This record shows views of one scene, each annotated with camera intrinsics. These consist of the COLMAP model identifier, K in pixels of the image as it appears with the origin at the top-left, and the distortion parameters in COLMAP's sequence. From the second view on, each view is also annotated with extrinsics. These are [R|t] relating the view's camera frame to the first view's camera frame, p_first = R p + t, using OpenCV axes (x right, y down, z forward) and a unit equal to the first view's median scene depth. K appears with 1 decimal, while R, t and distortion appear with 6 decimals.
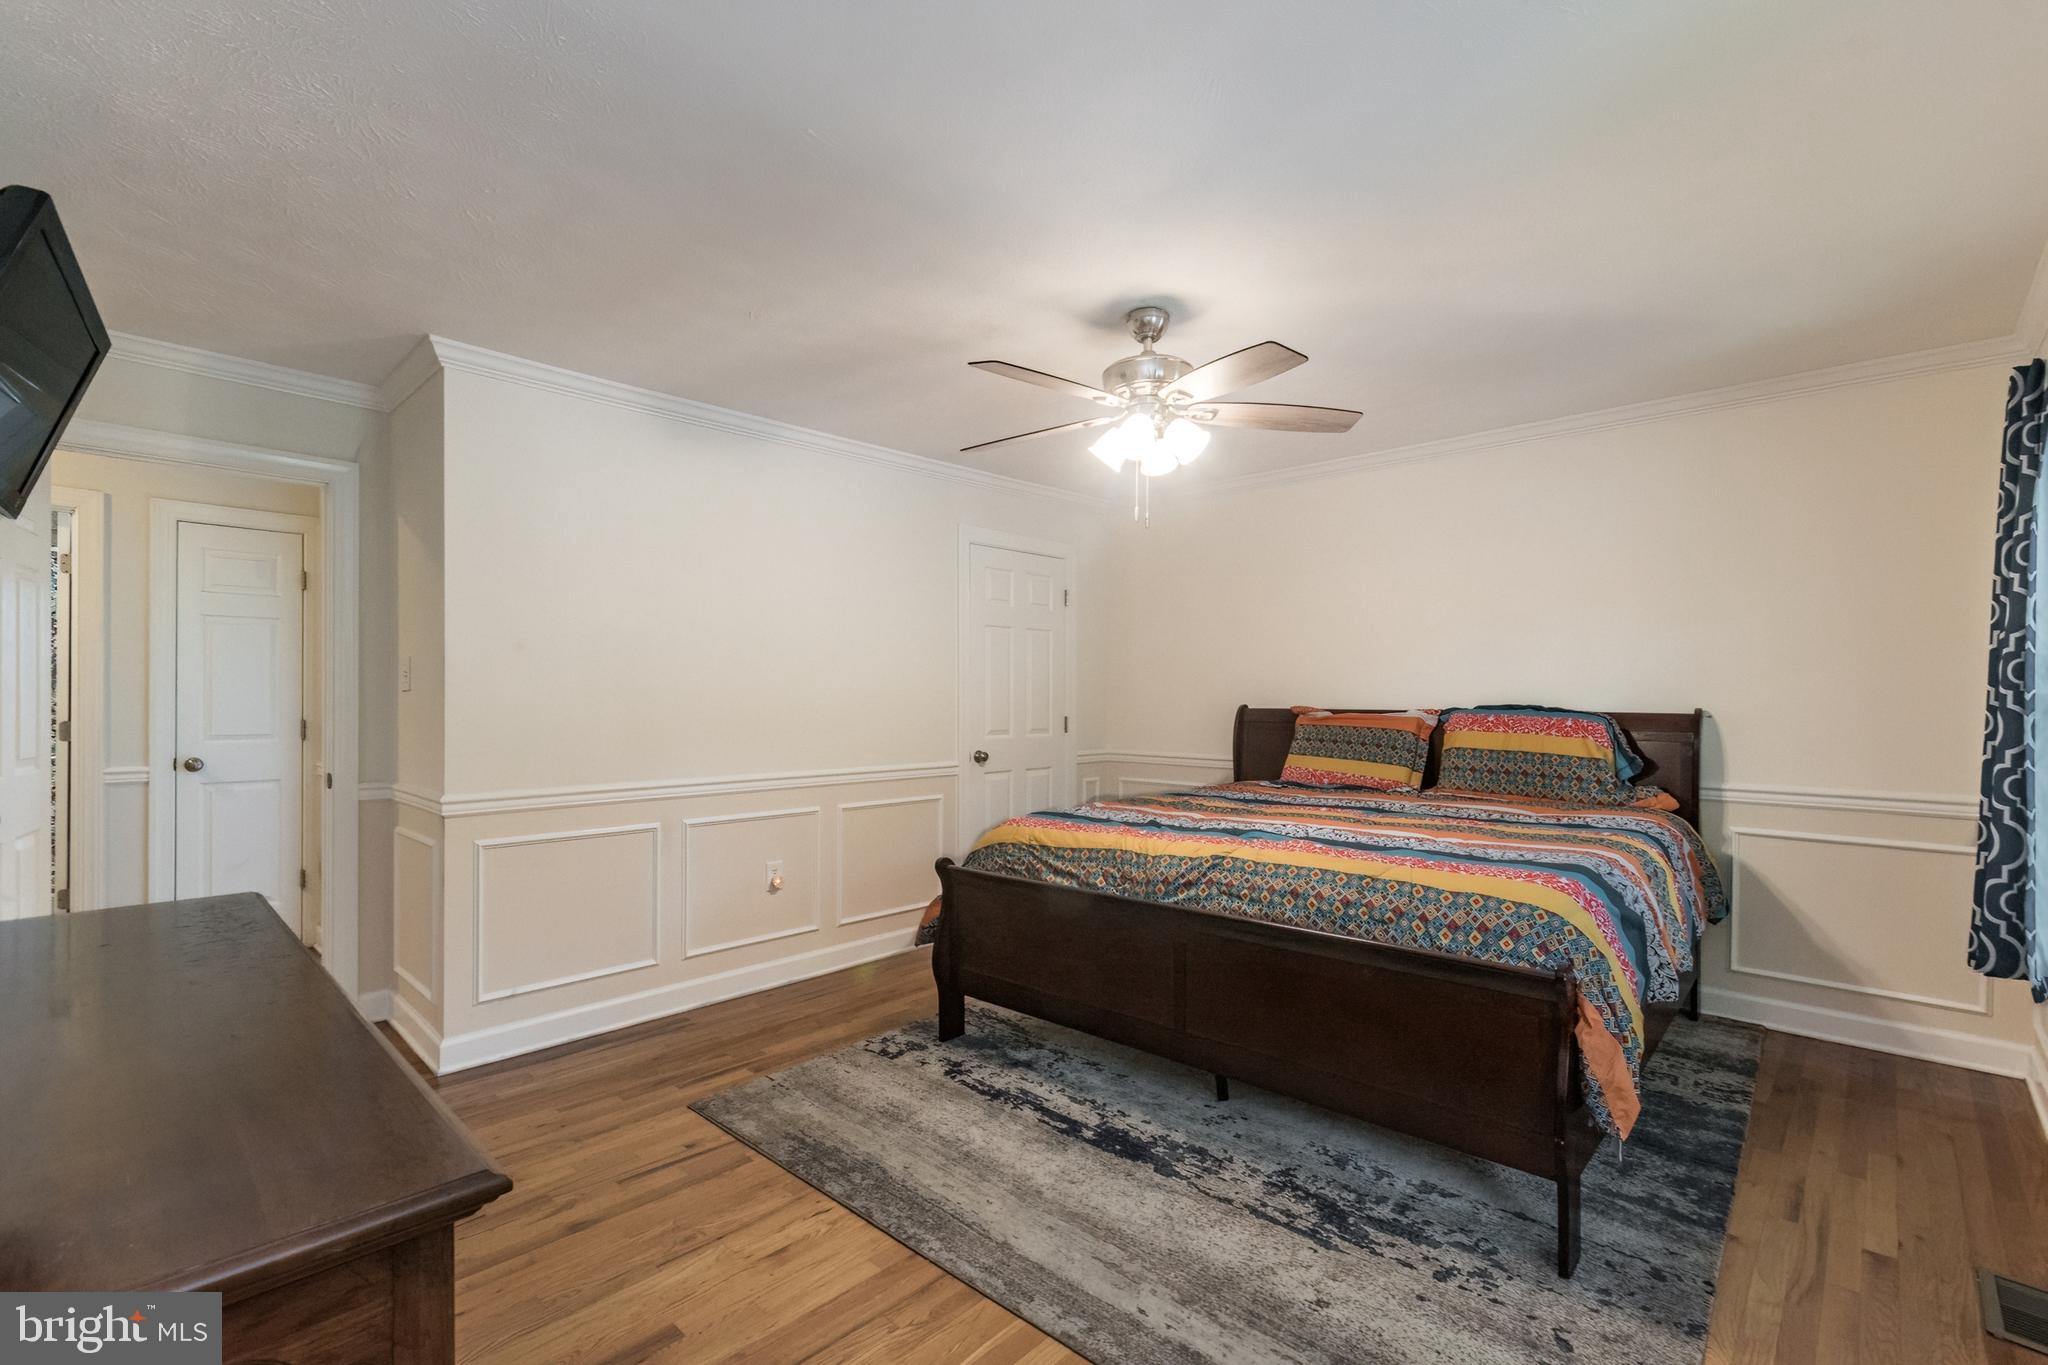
lens RADIAL K [[899.8, 0, 1017.0], [0, 899.8, 691.9], [0, 0, 1]] dist [0.001567, 0.000730]
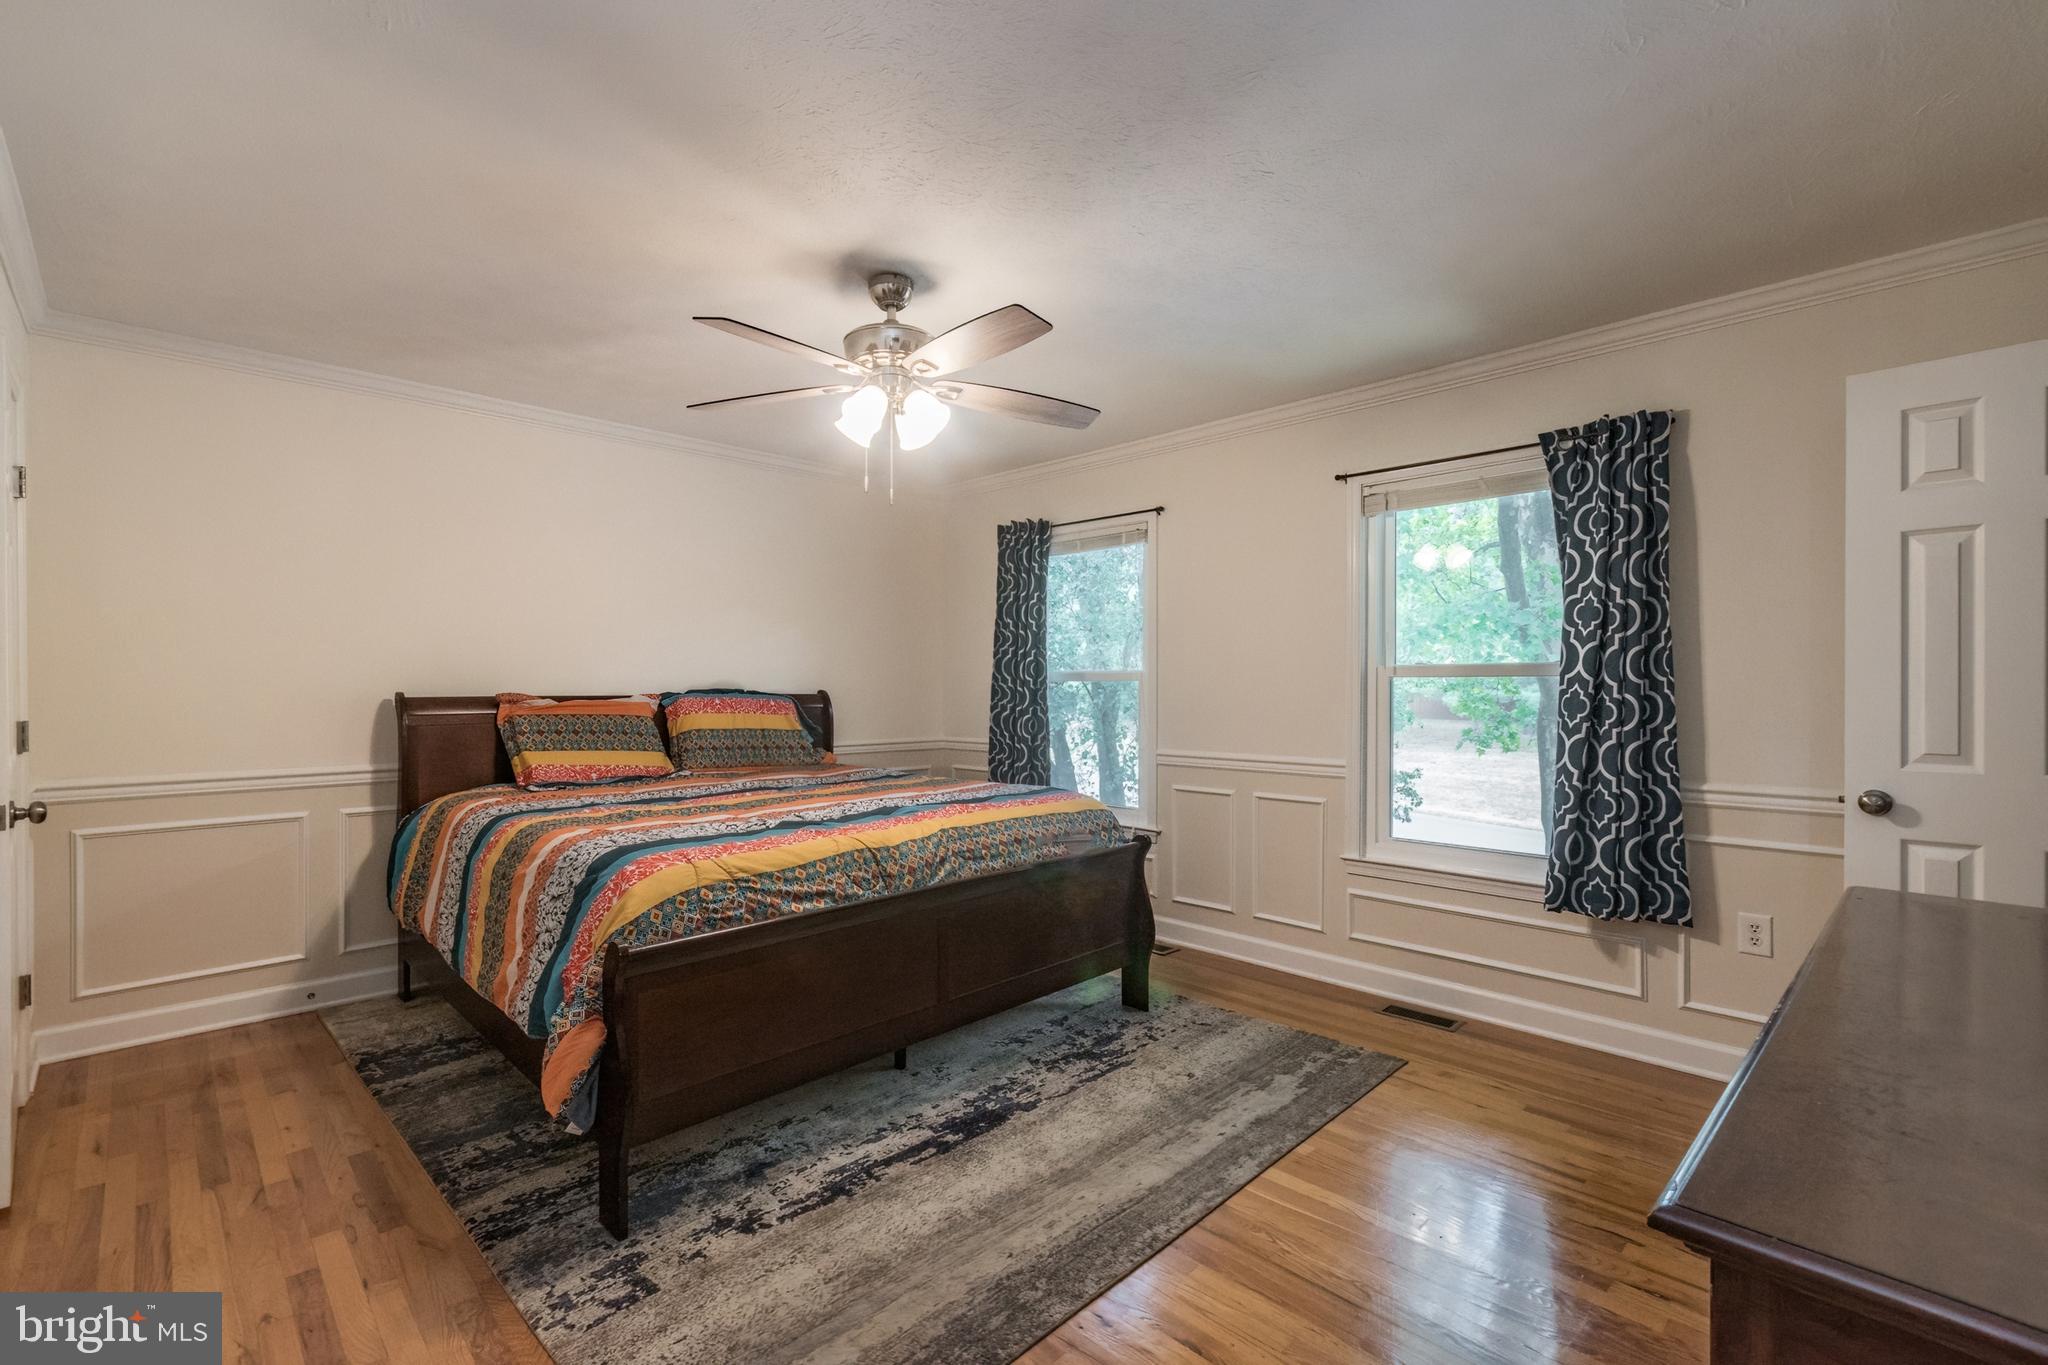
lens RADIAL K [[899.8, 0, 1017.0], [0, 899.8, 691.9], [0, 0, 1]] dist [0.001567, 0.000730]
pose [[0.034526, -0.008337, 0.999369, -0.806882], [-0.007782, 0.999933, 0.008610, 0.007967], [-0.999374, -0.008074, 0.034459, 0.835980]]
